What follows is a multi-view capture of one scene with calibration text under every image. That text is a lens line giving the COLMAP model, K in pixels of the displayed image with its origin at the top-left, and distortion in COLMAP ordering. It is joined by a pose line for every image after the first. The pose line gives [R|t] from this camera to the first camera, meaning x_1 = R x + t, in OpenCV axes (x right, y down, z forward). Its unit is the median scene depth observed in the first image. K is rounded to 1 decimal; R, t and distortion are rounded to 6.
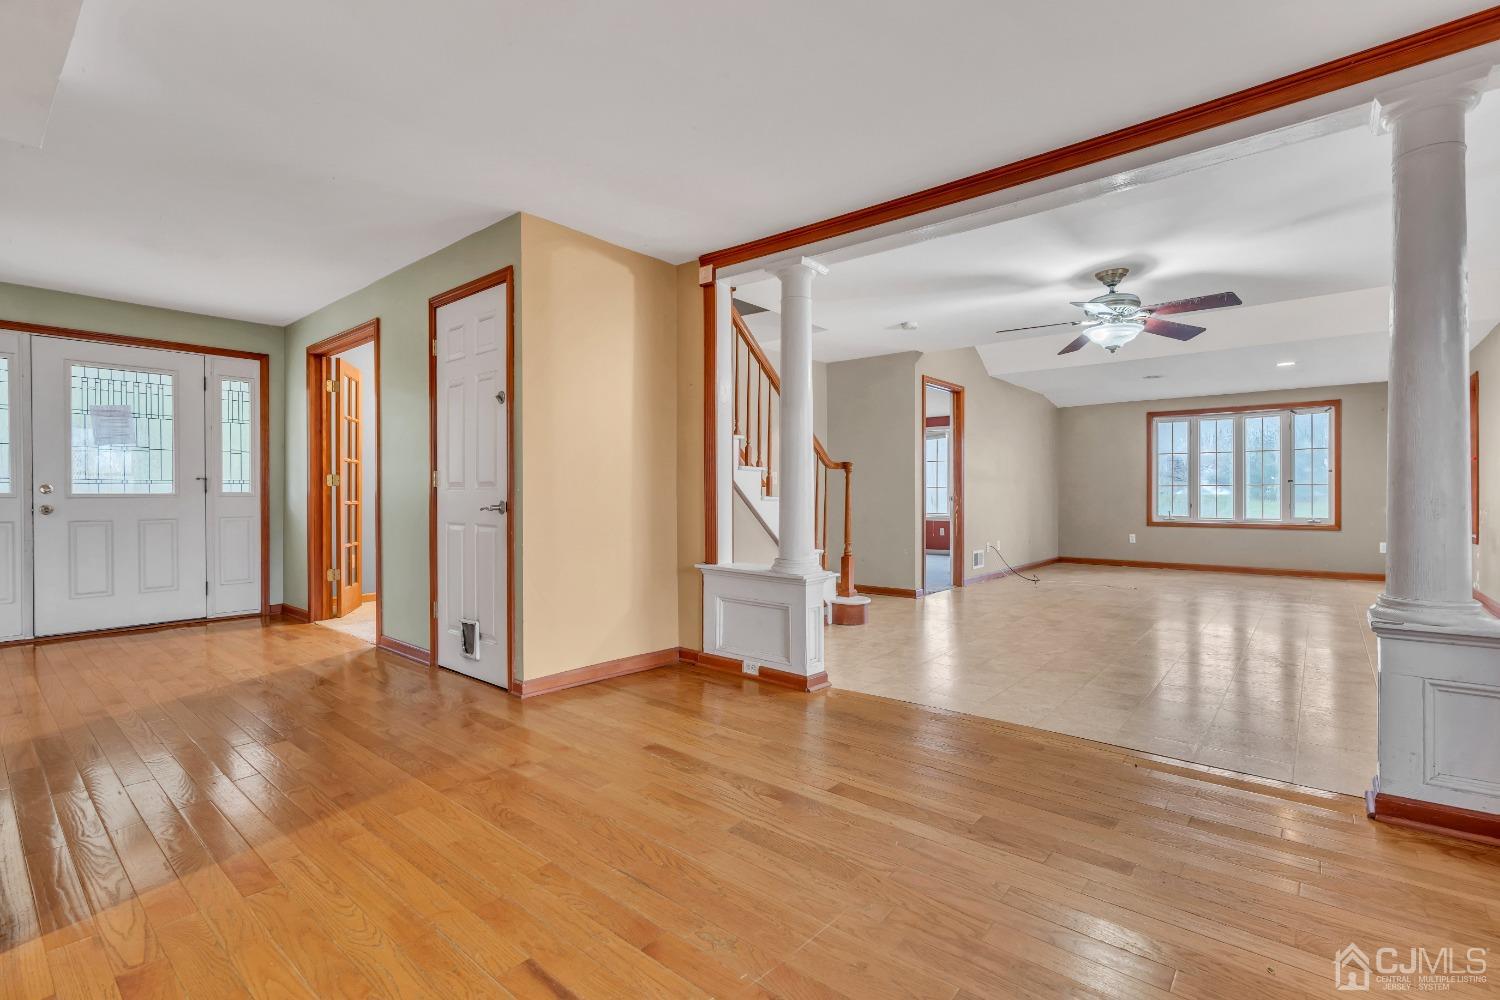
lens RADIAL K [[687.1, 0, 752.7], [0, 687.1, 495.4], [0, 0, 1]] dist [-0.012335, 0.000859]
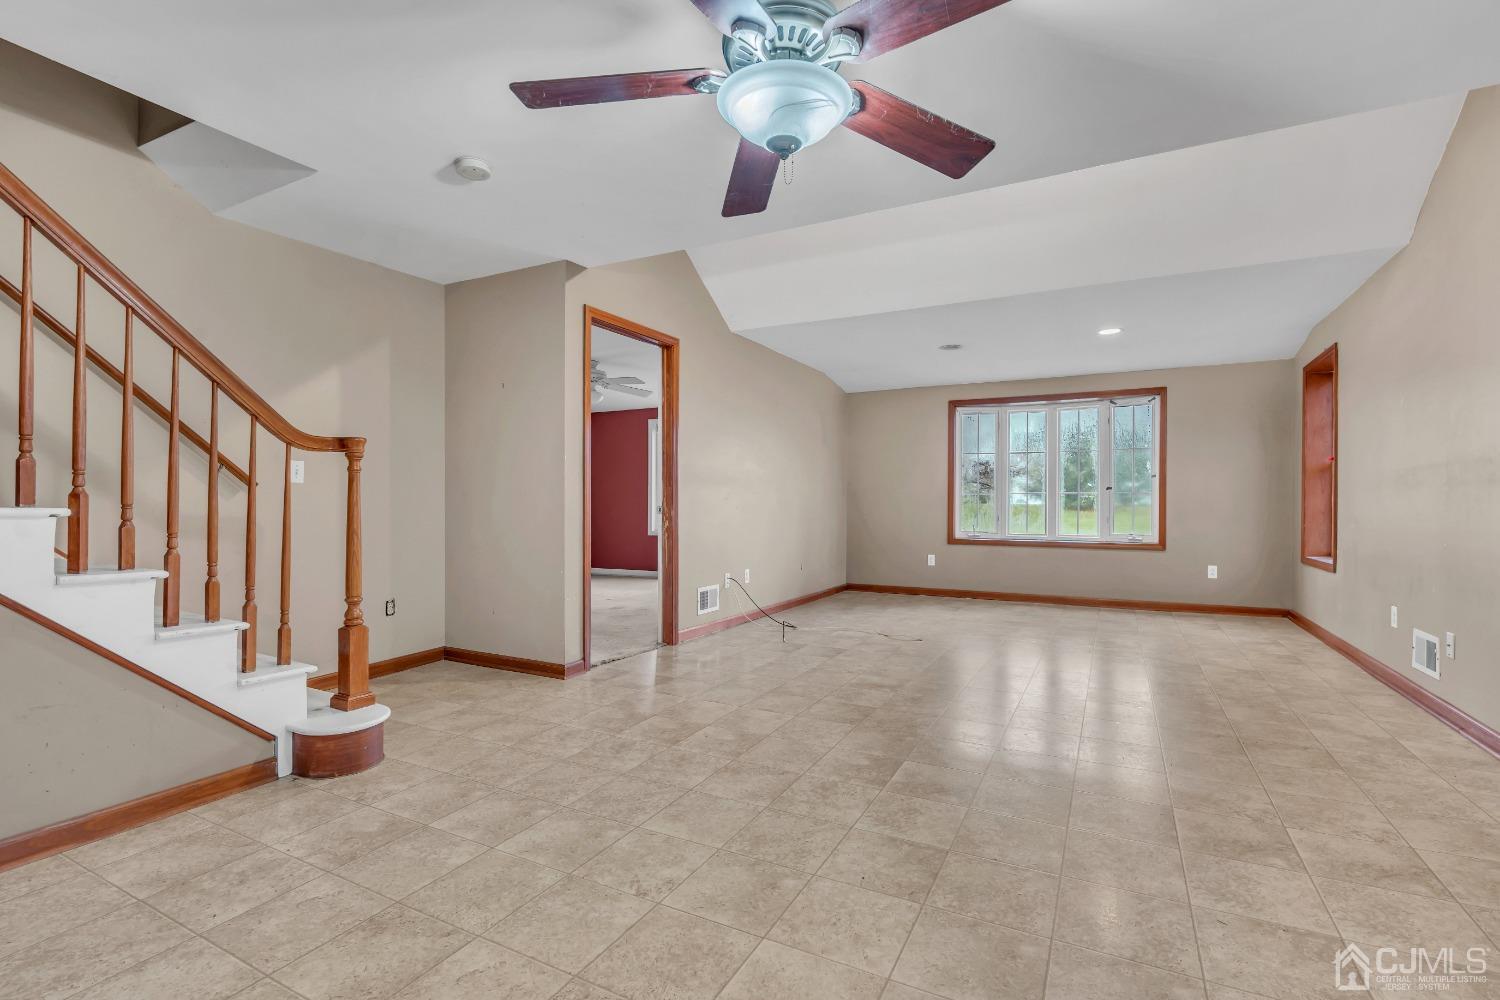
lens RADIAL K [[687.1, 0, 756.1], [0, 687.1, 498.2], [0, 0, 1]] dist [-0.012335, 0.000859]
pose [[0.977137, 0.007010, 0.212495, 0.219276], [-0.005622, 0.999959, -0.007138, -0.001630], [-0.212536, 0.005780, 0.977136, 0.312841]]
